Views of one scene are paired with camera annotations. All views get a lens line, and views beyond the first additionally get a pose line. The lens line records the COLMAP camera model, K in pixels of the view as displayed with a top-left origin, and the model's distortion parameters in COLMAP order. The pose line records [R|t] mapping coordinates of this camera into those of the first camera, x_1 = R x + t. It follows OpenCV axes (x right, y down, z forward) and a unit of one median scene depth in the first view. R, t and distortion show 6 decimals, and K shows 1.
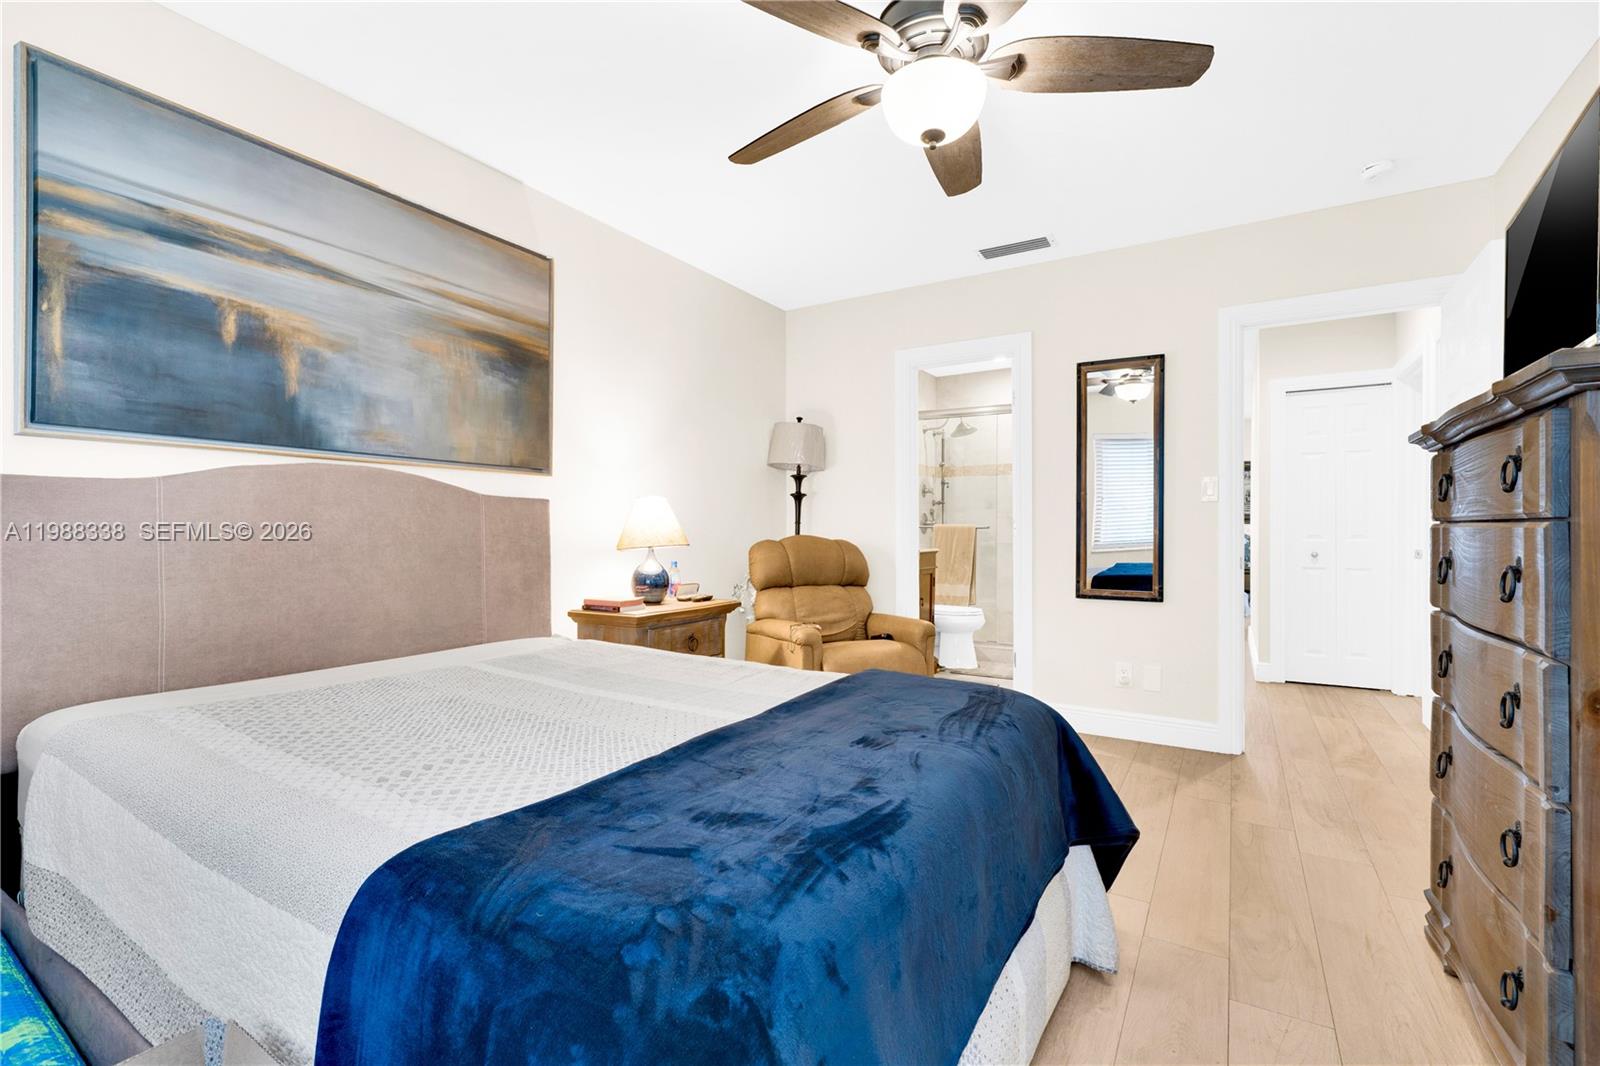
lens RADIAL K [[702.5, 0, 758.4], [0, 702.5, 526.5], [0, 0, 1]] dist [0.000151, 0.000240]
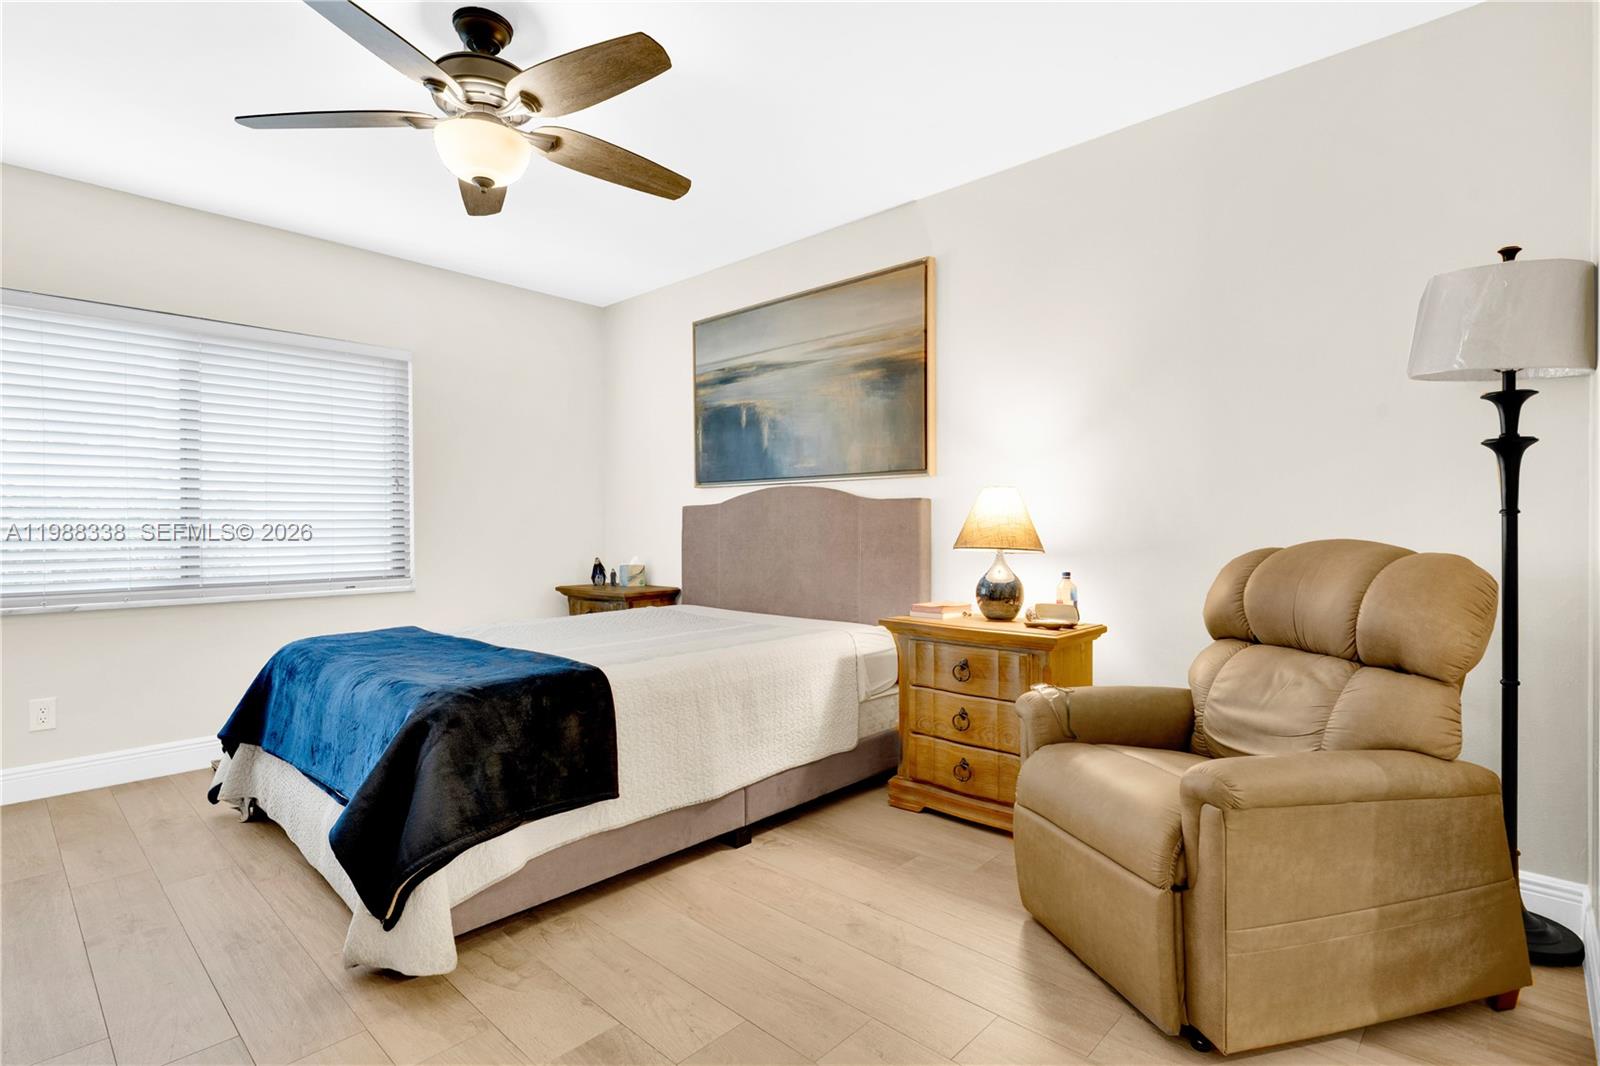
lens RADIAL K [[740.2, 0, 782.4], [0, 740.2, 532.2], [0, 0, 1]] dist [-0.003113, -0.000090]
pose [[-0.146690, 0.005576, -0.989167, 0.803942], [0.006776, 0.999966, 0.004632, 0.003627], [0.989159, -0.006023, -0.146723, 0.969907]]
